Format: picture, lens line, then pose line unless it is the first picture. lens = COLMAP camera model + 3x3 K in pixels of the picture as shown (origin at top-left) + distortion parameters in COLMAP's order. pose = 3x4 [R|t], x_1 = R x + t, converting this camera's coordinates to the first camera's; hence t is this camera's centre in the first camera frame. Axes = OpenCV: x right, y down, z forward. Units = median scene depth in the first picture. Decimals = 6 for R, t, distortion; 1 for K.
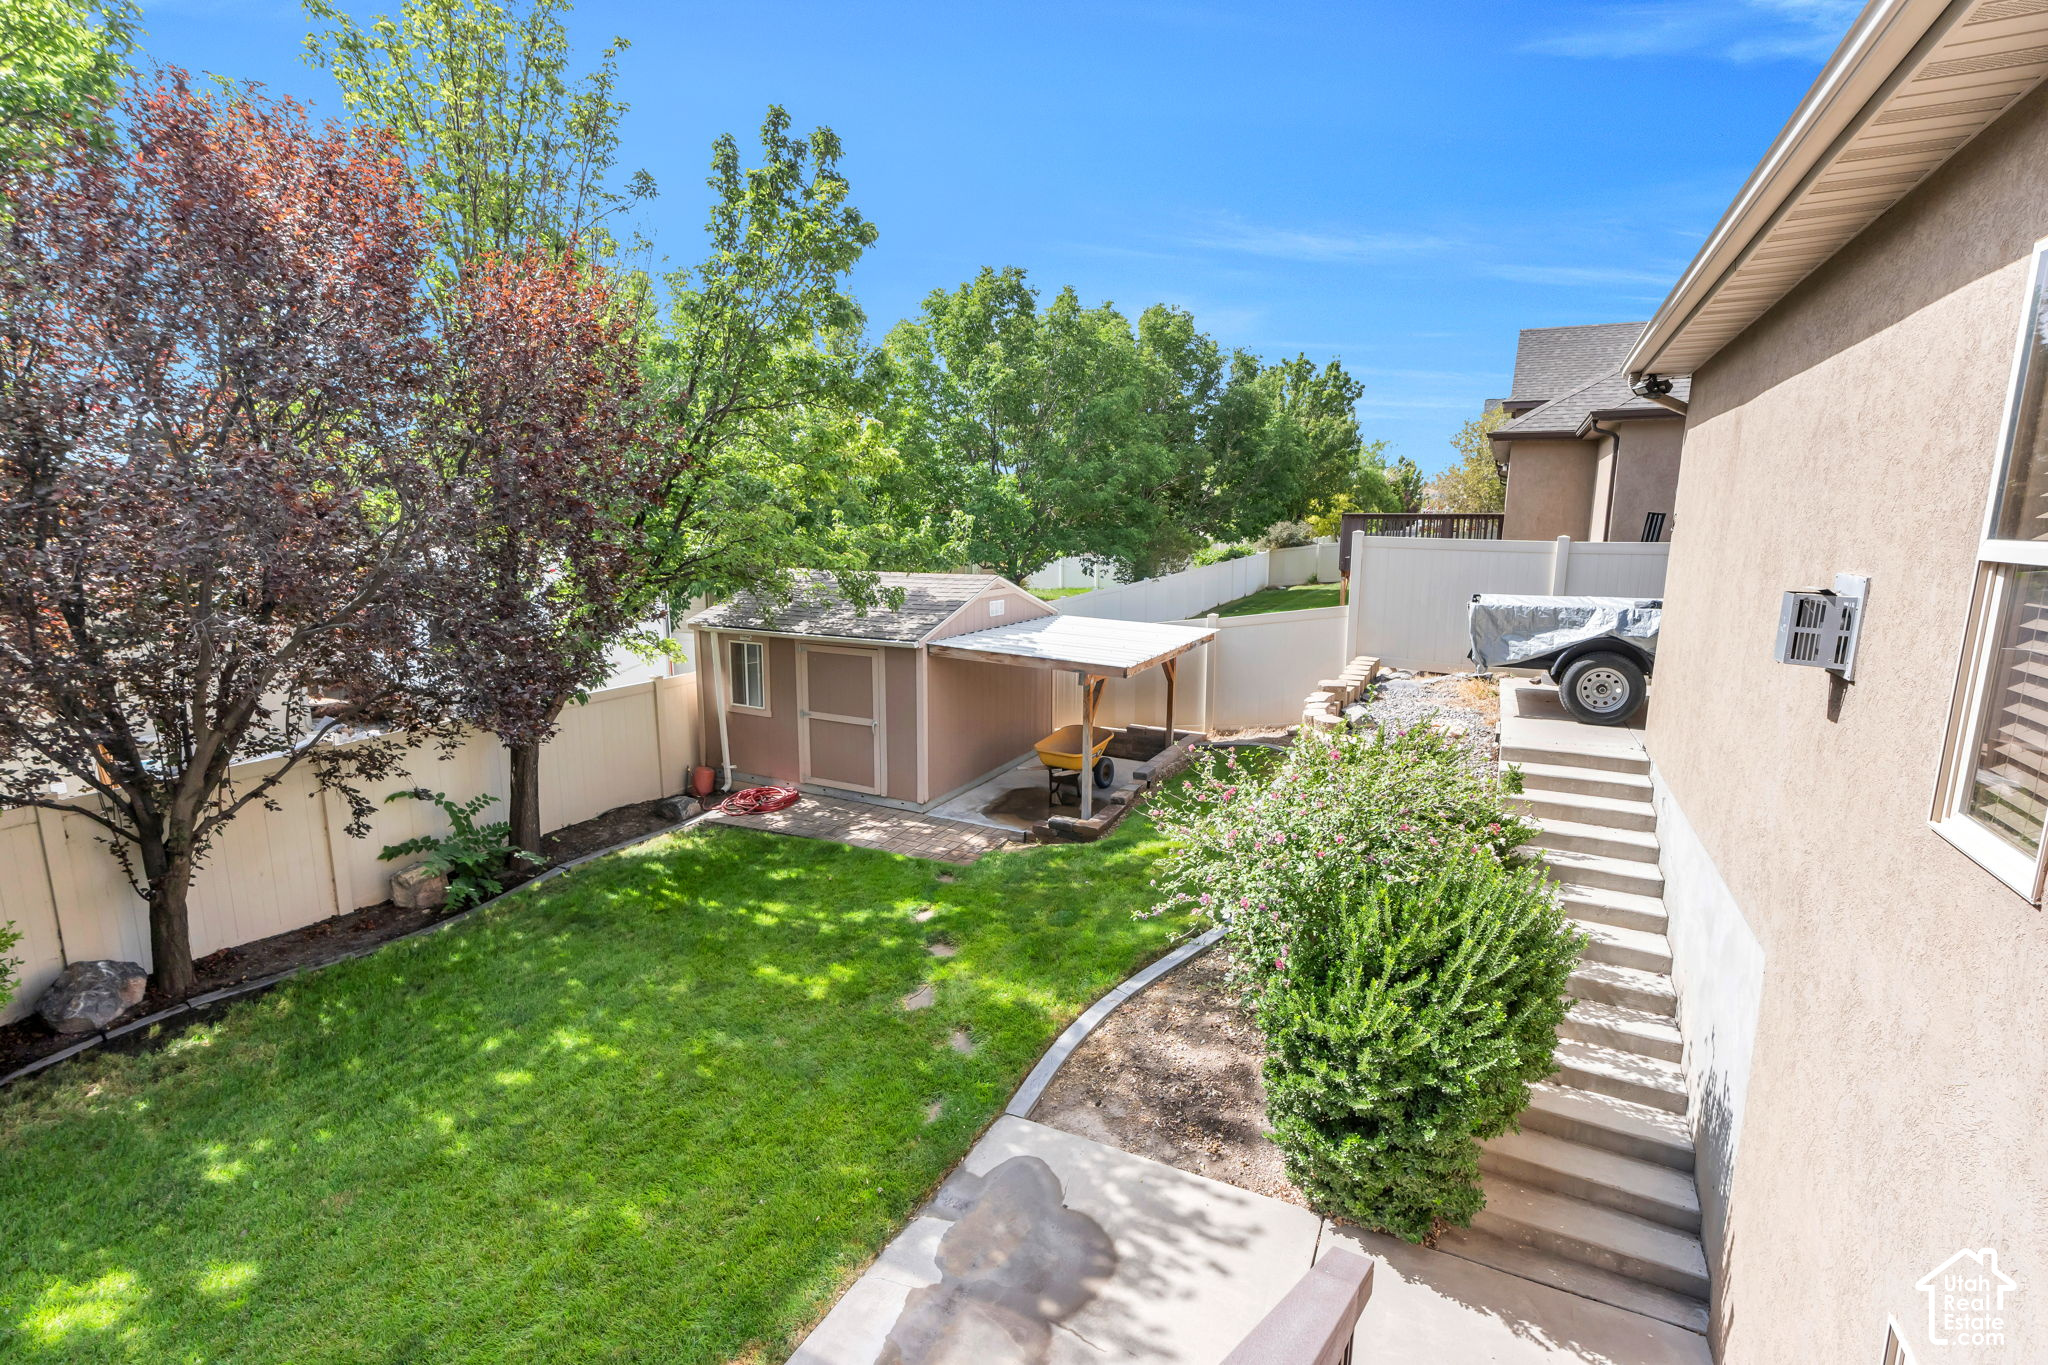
lens RADIAL K [[921.5, 0, 1018.9], [0, 921.5, 686.2], [0, 0, 1]] dist [-0.008692, 0.002716]
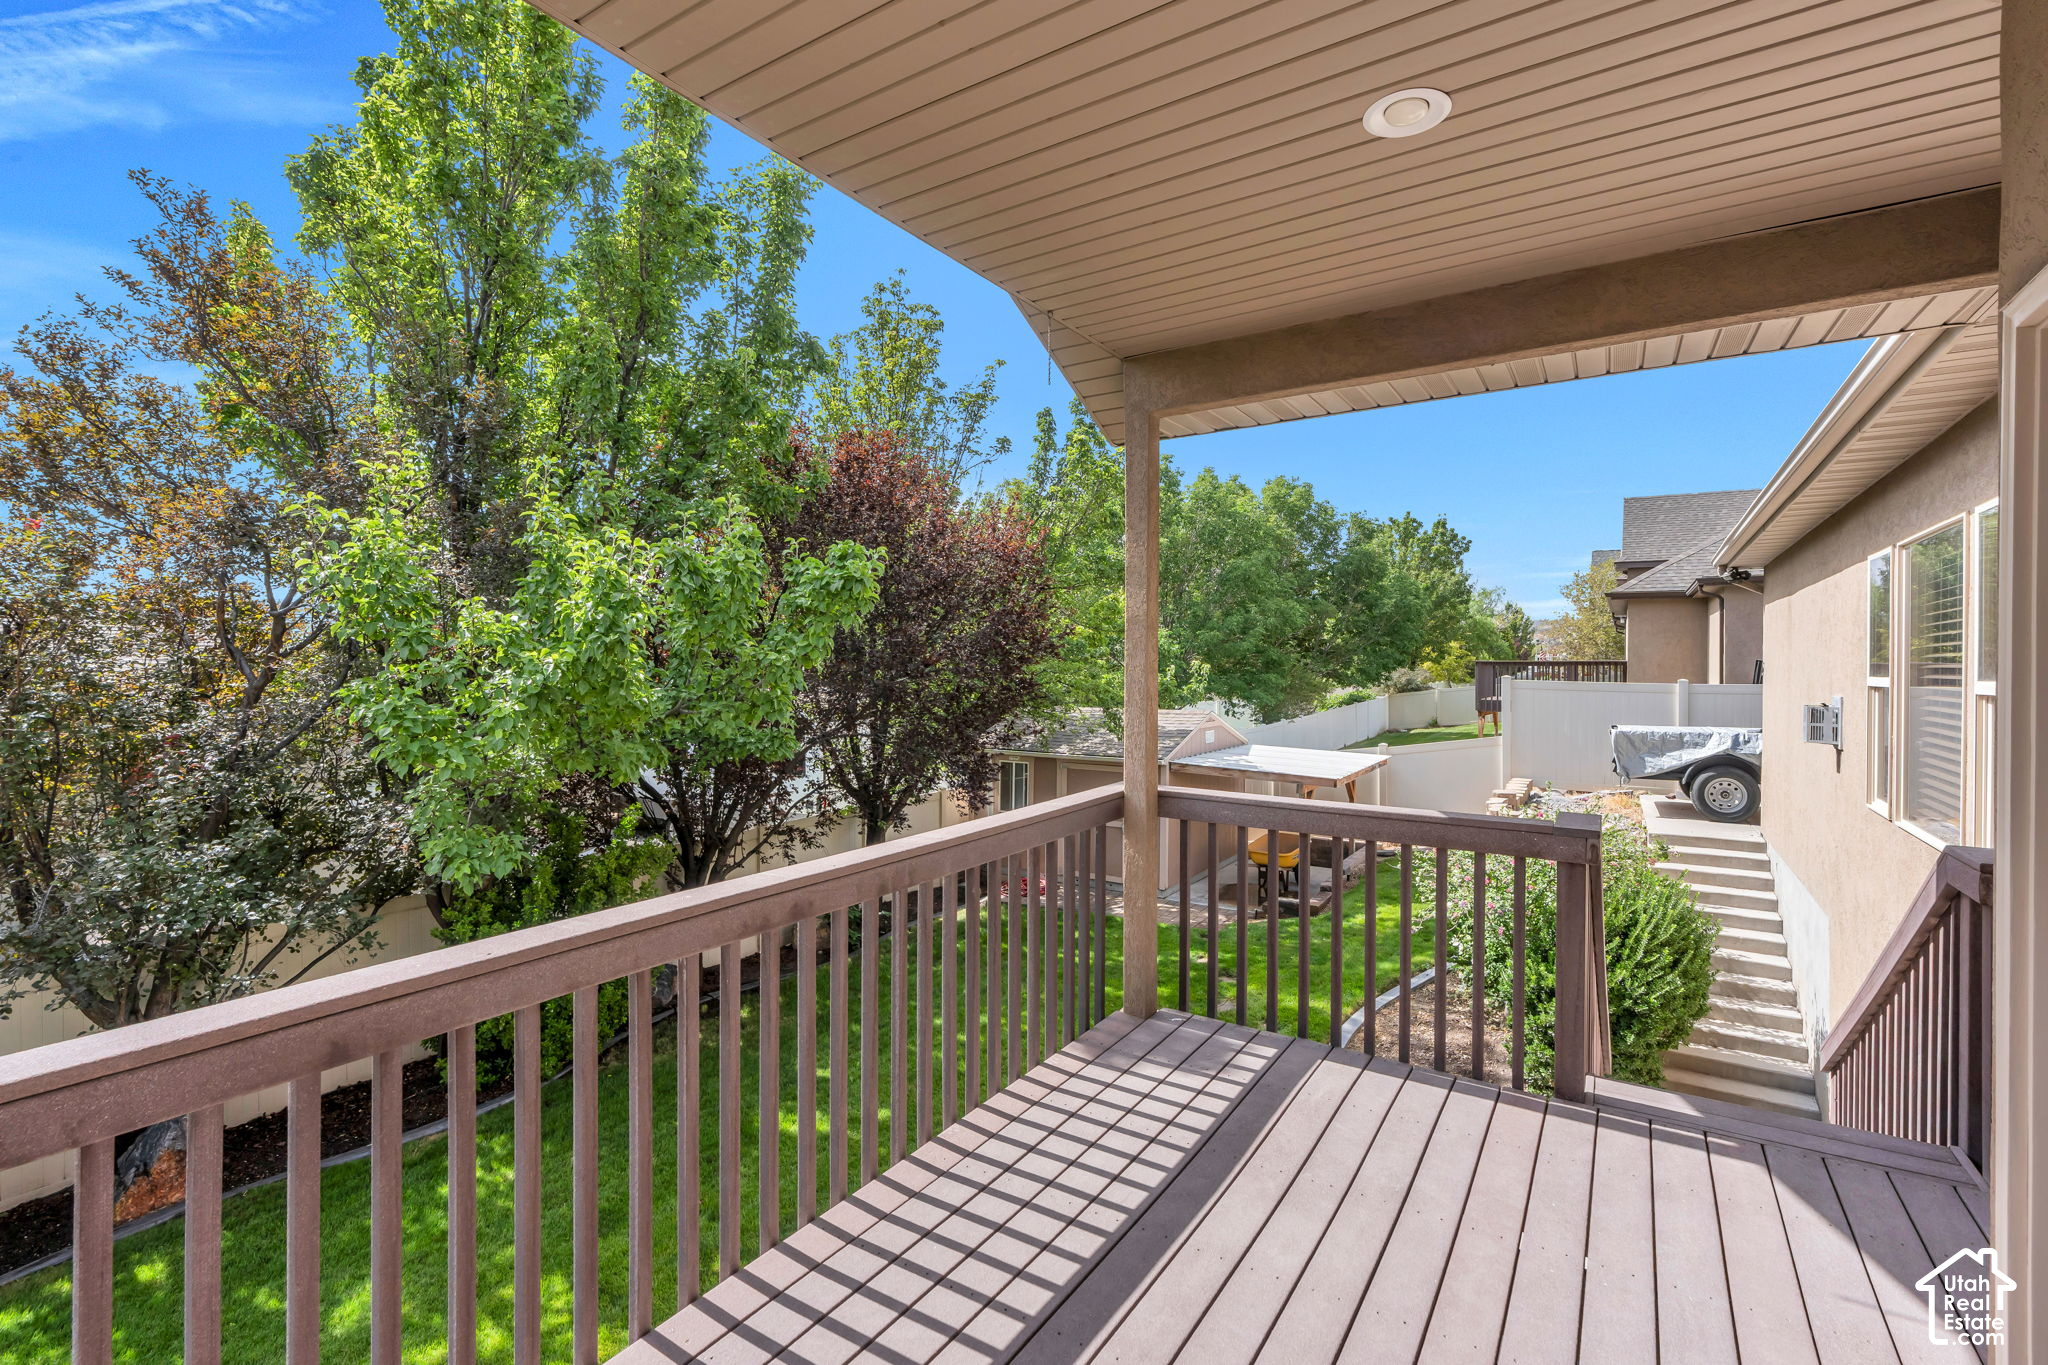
lens RADIAL K [[921.5, 0, 1027.5], [0, 921.5, 668.7], [0, 0, 1]] dist [-0.008692, 0.002716]
pose [[0.995594, -0.000389, -0.093768, -0.111533], [-0.016036, 0.984554, -0.174348, 0.034055], [0.092388, 0.175083, 0.980209, -0.194489]]
